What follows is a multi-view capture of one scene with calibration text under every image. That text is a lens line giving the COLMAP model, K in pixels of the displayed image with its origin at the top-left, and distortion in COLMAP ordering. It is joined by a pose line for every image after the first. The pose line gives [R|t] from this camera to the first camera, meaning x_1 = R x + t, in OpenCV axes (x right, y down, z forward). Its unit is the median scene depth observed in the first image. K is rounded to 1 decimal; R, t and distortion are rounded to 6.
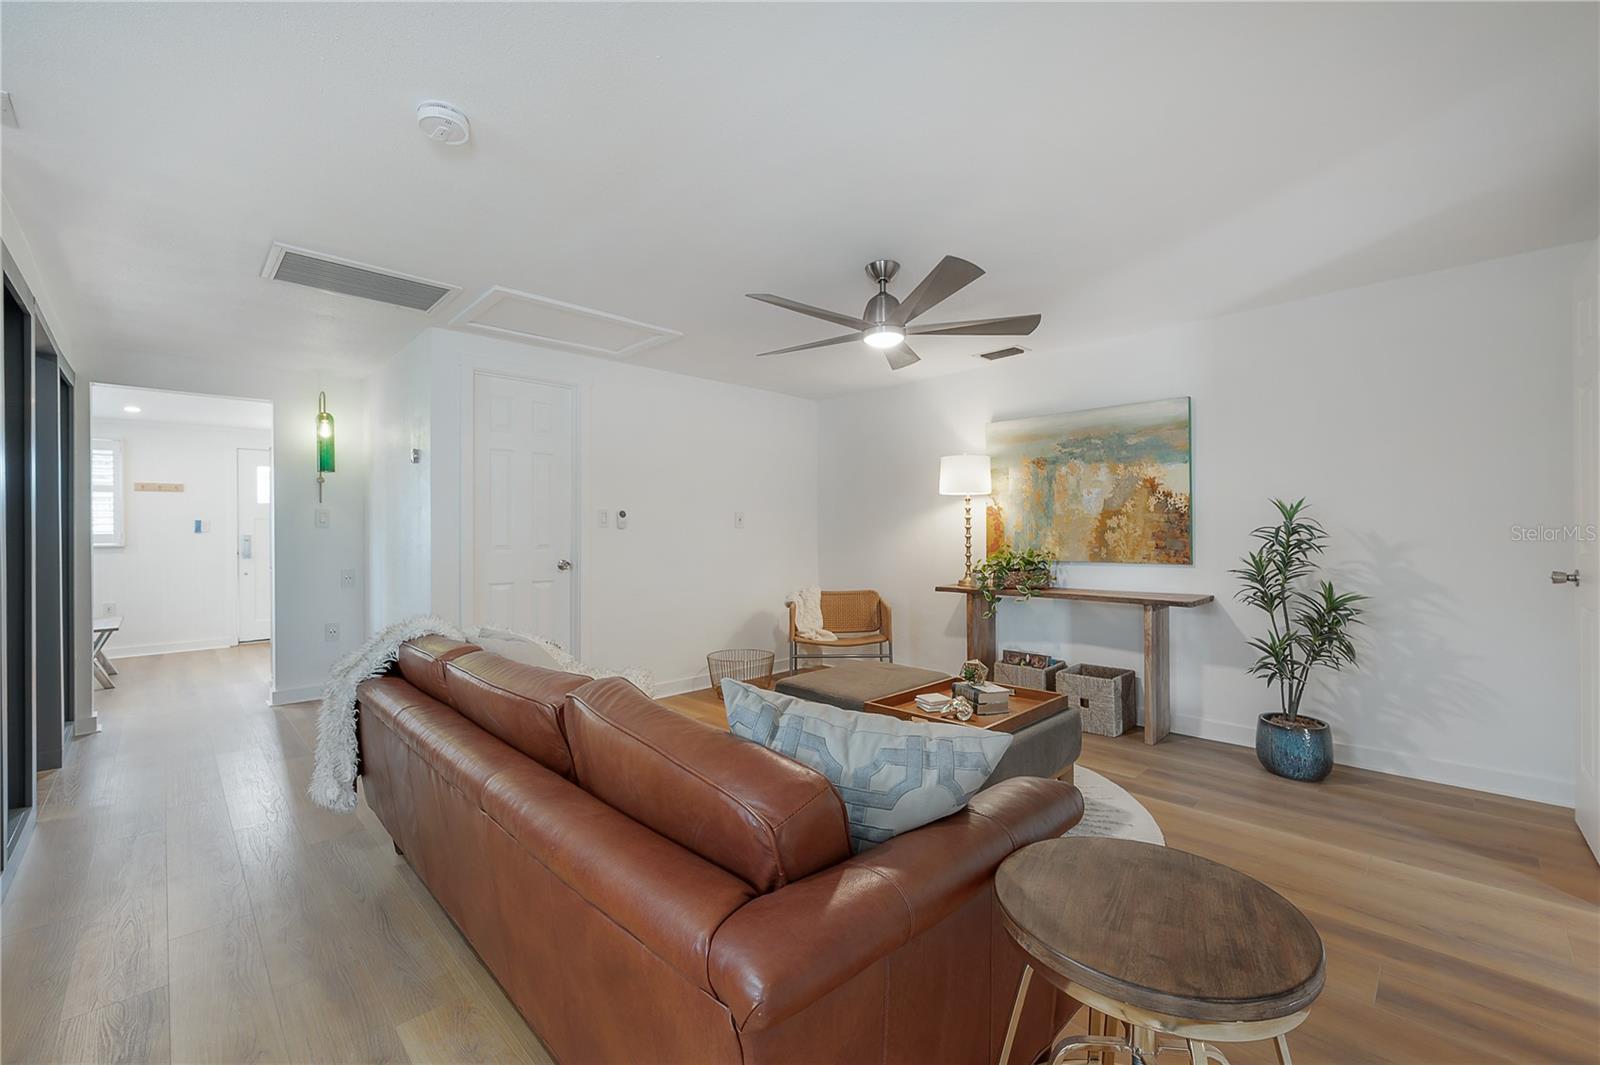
lens RADIAL K [[654.6, 0, 800.0], [0, 654.6, 532.5], [0, 0, 1]] dist [-0.001540, -0.000011]
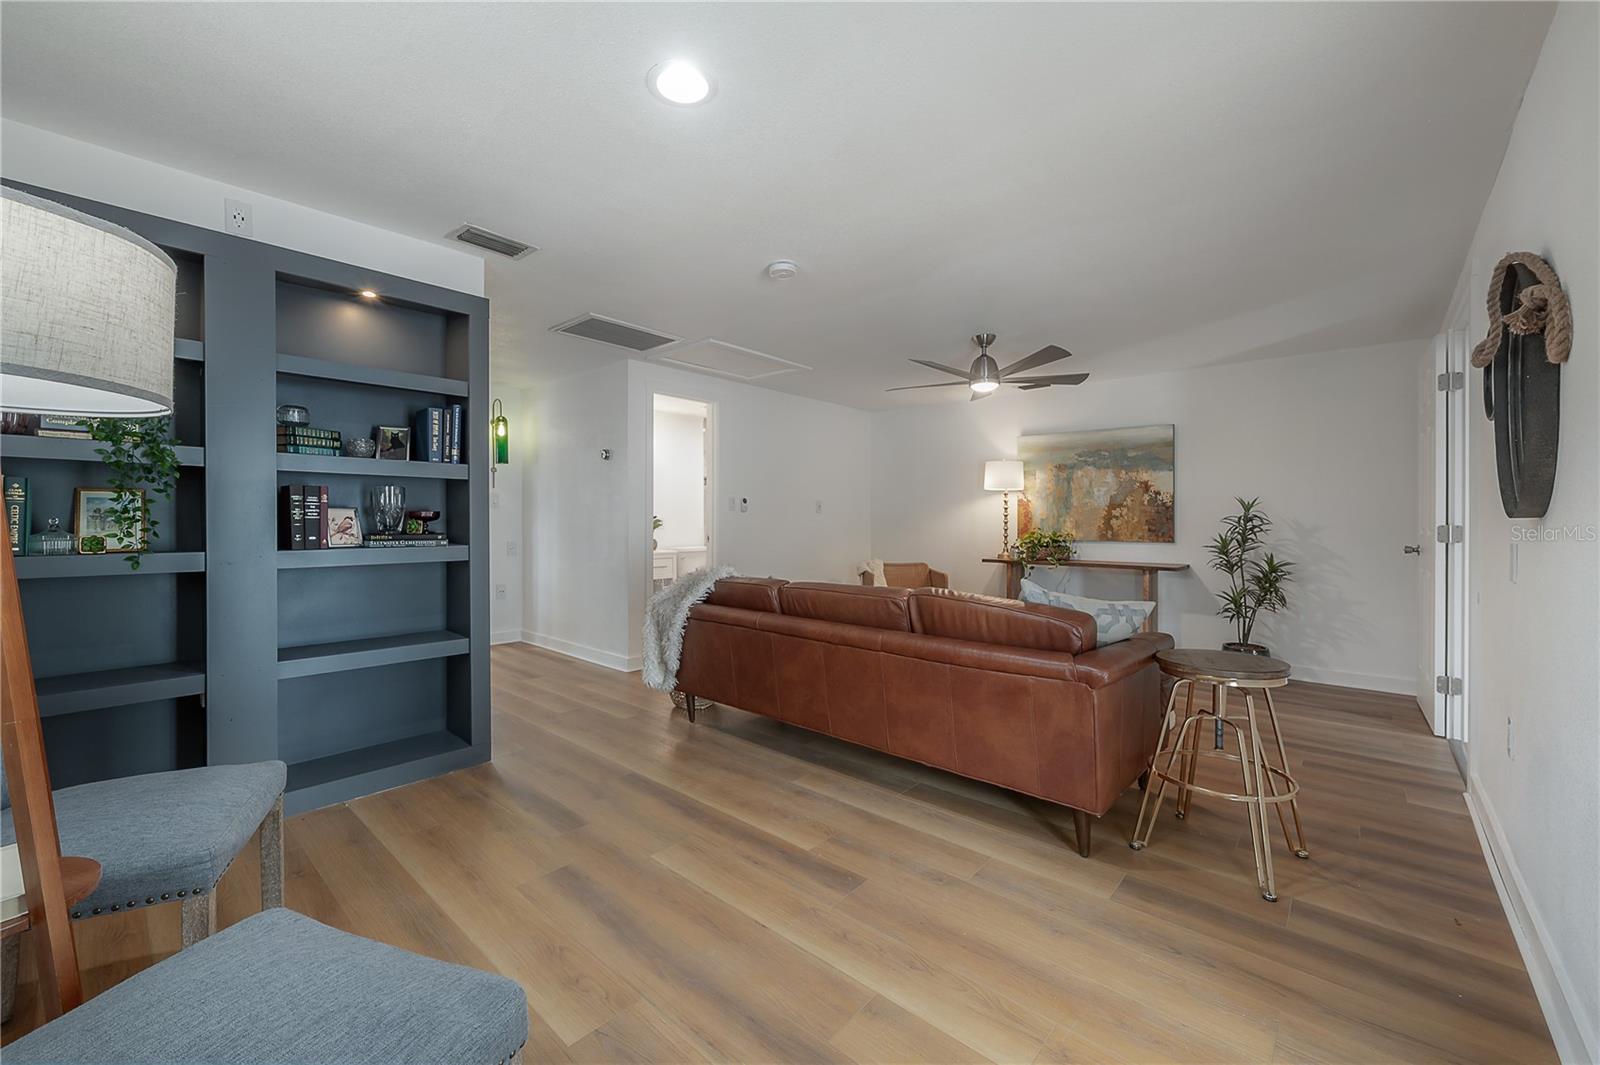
lens RADIAL K [[625.7, 0, 798.5], [0, 625.7, 517.7], [0, 0, 1]] dist [-0.000791, -0.000094]
pose [[0.998443, 0.014239, 0.053925, -0.277986], [-0.014120, 0.999897, -0.002584, 0.009058], [-0.053956, 0.001819, 0.998542, -0.297884]]
